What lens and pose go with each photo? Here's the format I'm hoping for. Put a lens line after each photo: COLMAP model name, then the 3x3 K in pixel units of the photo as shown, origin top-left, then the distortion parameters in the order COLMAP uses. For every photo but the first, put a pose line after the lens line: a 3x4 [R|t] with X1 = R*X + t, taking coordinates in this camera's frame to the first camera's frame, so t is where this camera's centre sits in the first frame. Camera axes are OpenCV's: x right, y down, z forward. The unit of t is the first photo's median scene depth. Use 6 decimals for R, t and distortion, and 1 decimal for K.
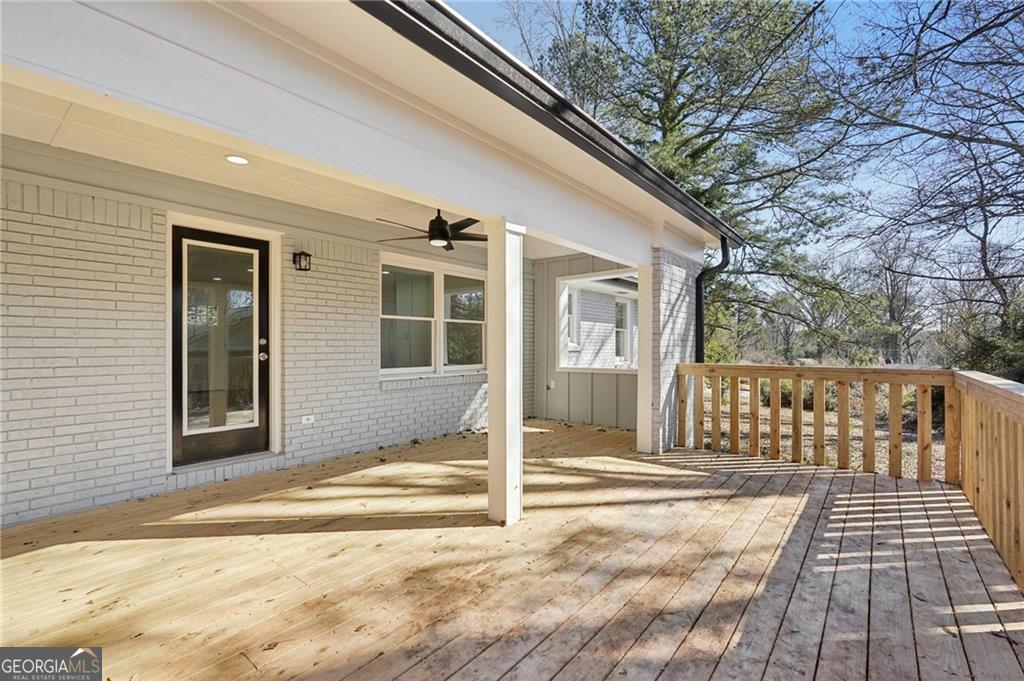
lens RADIAL K [[455.7, 0, 513.2], [0, 455.7, 343.5], [0, 0, 1]] dist [-0.015116, 0.010109]
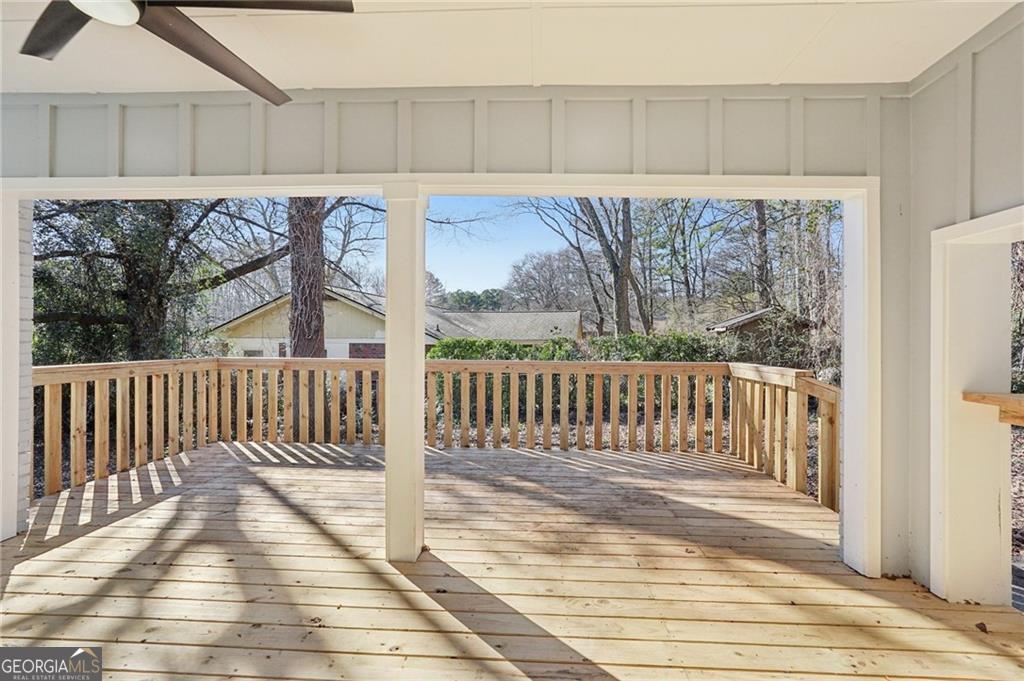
lens RADIAL K [[455.7, 0, 513.2], [0, 455.7, 343.5], [0, 0, 1]] dist [-0.015116, 0.010109]
pose [[-0.587709, -0.012248, 0.808979, -0.756676], [-0.006886, 0.999925, 0.010137, 0.002265], [-0.809043, 0.000387, -0.587750, 1.290591]]
